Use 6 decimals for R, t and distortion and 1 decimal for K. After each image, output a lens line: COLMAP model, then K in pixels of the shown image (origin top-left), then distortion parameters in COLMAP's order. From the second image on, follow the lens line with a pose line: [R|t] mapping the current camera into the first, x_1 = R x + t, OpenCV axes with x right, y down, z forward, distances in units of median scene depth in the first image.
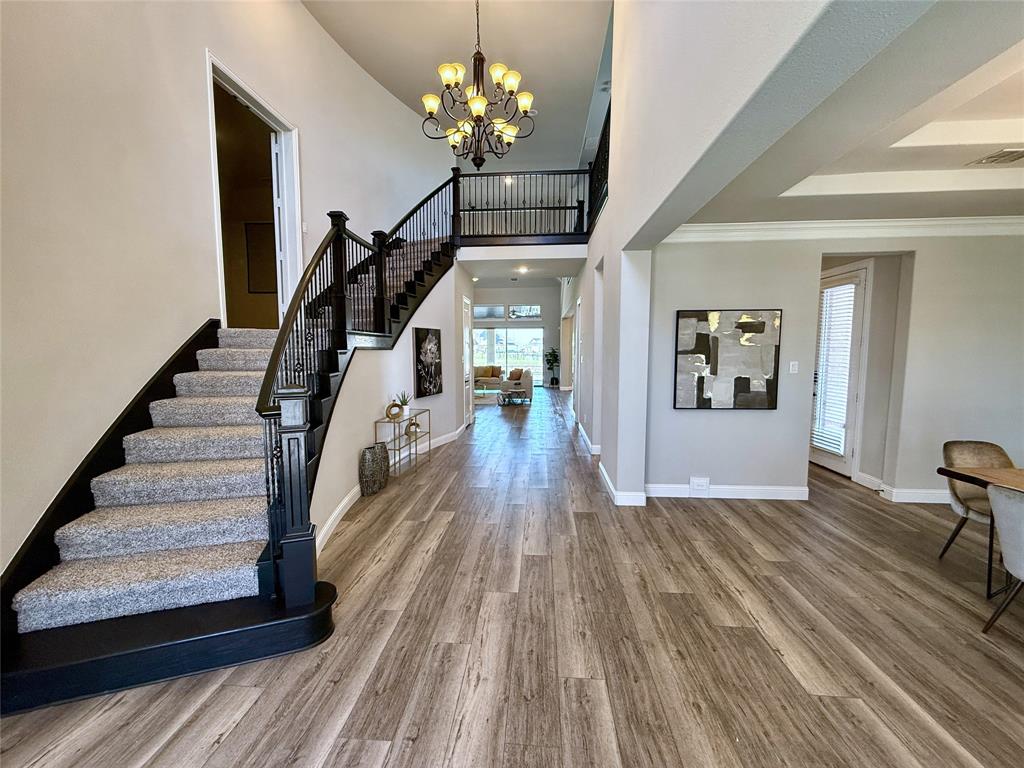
lens RADIAL K [[408.2, 0, 511.6], [0, 408.2, 383.9], [0, 0, 1]] dist [-0.004422, 0.000963]
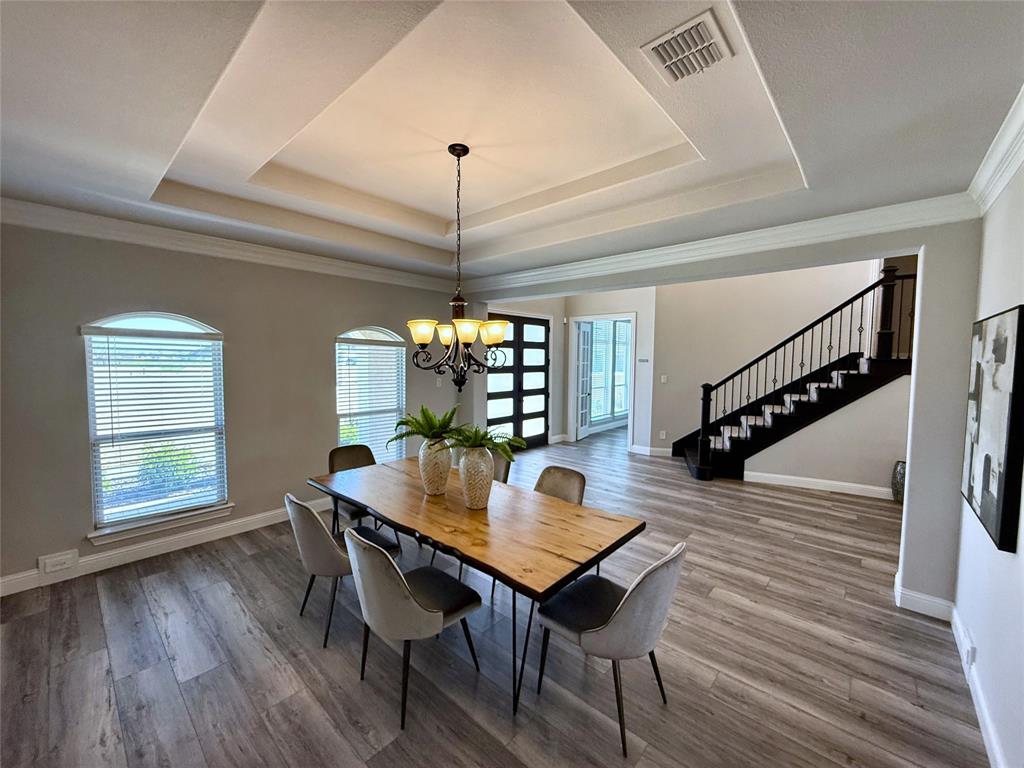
lens RADIAL K [[408.2, 0, 515.3], [0, 408.2, 378.2], [0, 0, 1]] dist [-0.004422, 0.000963]
pose [[-0.606044, 0.033100, -0.794742, 1.681767], [-0.077970, 0.991850, 0.100767, -0.145286], [0.791600, 0.123035, -0.598524, 1.121869]]
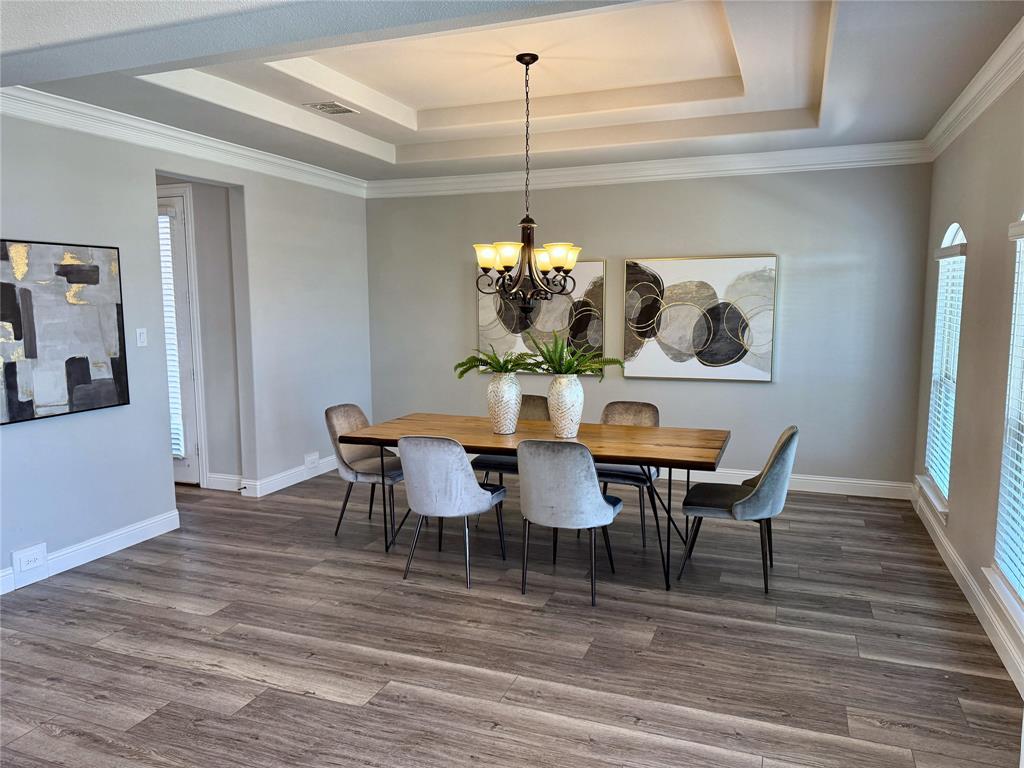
lens RADIAL K [[718.9, 0, 516.3], [0, 718.9, 382.9], [0, 0, 1]] dist [0.030042, -0.033225]
pose [[0.284157, -0.111448, 0.952278, -0.347972], [0.089508, 0.991967, 0.089384, -0.023400], [-0.954590, 0.059837, 0.291850, 0.111121]]
